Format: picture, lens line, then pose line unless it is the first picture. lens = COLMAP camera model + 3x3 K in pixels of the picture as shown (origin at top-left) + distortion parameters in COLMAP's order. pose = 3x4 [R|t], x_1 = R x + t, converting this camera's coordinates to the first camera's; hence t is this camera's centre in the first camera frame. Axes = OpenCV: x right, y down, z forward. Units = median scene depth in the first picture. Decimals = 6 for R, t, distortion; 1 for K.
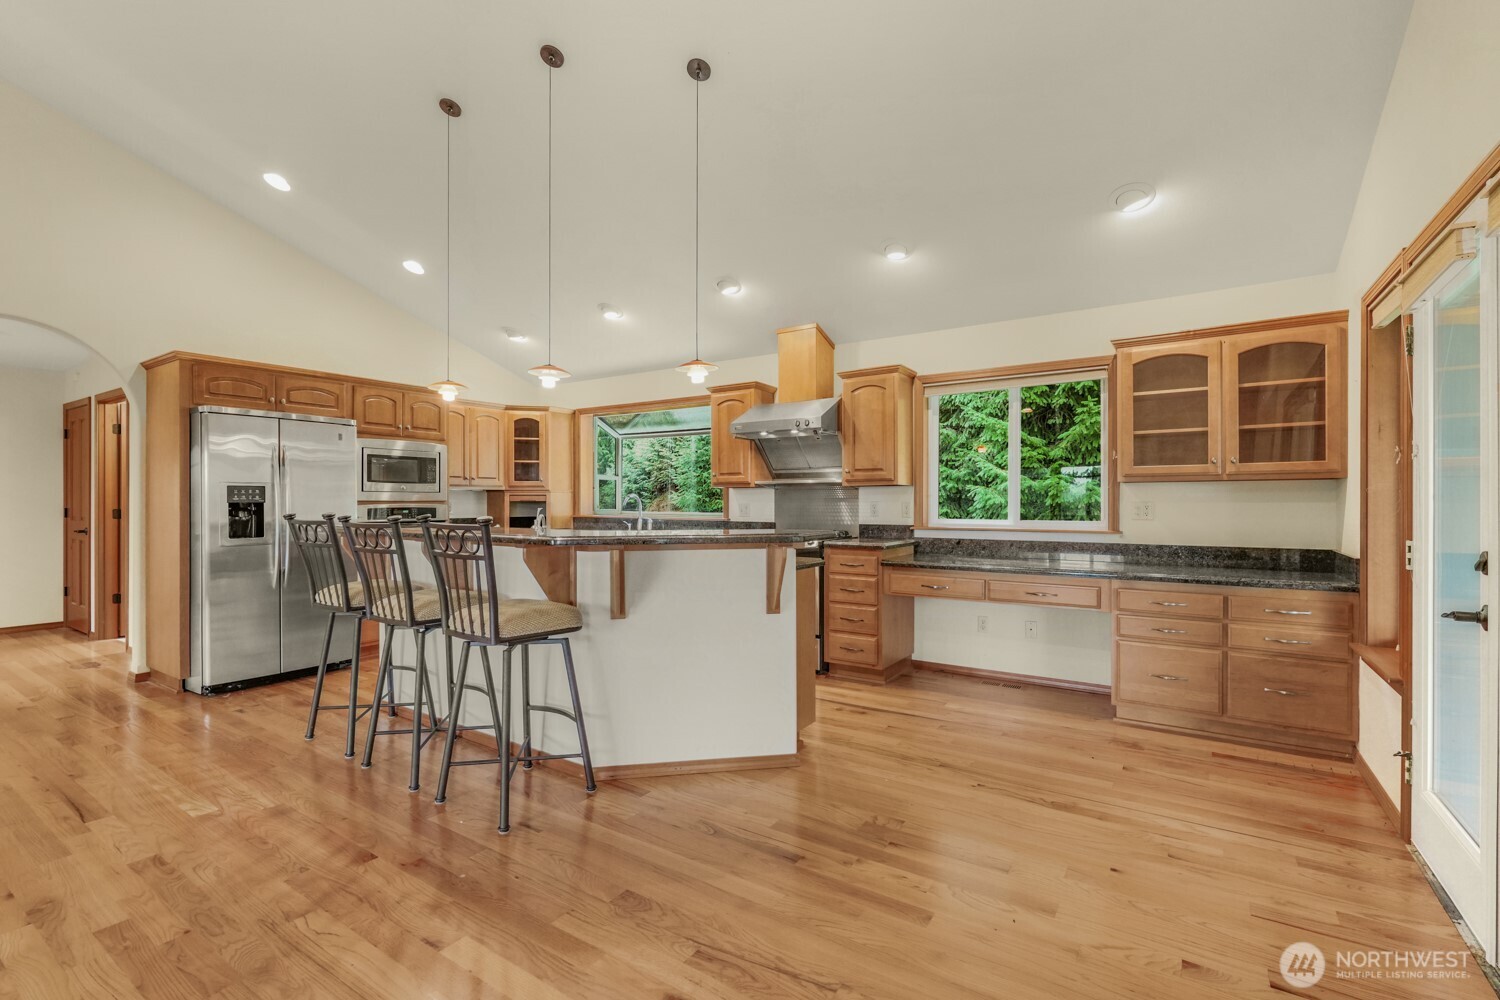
lens RADIAL K [[666.2, 0, 750.7], [0, 666.2, 505.0], [0, 0, 1]] dist [0.002773, 0.000918]
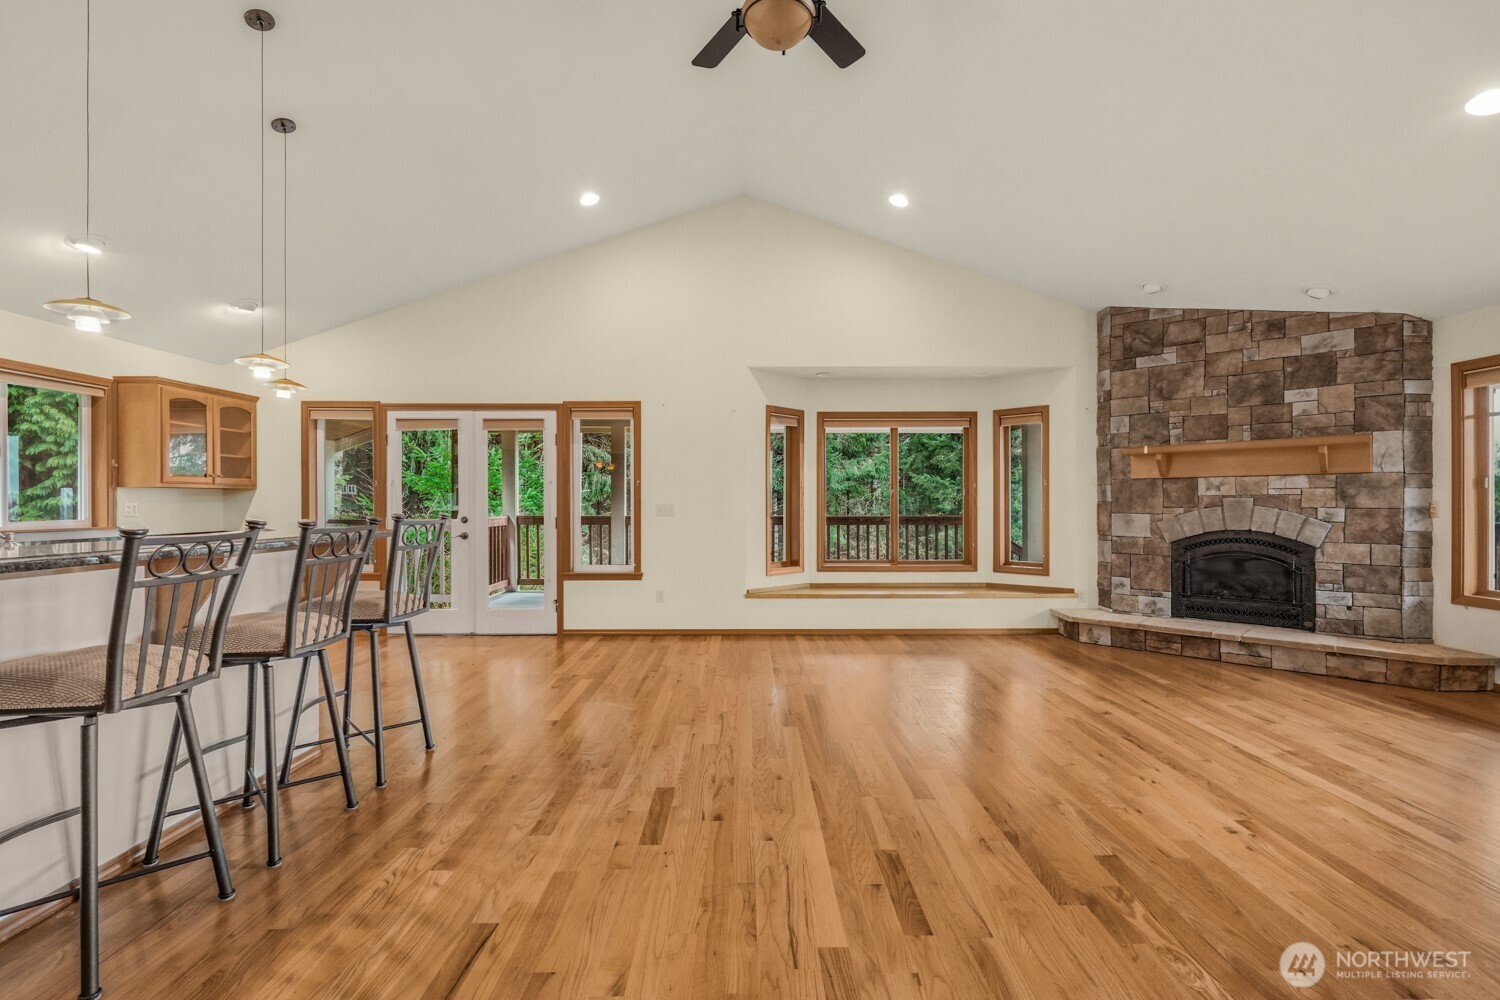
lens RADIAL K [[666.2, 0, 749.9], [0, 666.2, 501.6], [0, 0, 1]] dist [0.002773, 0.000918]
pose [[-0.556146, -0.000492, 0.831084, -0.853786], [0.003555, 0.999989, 0.002971, -0.004499], [-0.831077, 0.004607, -0.556139, 0.562972]]
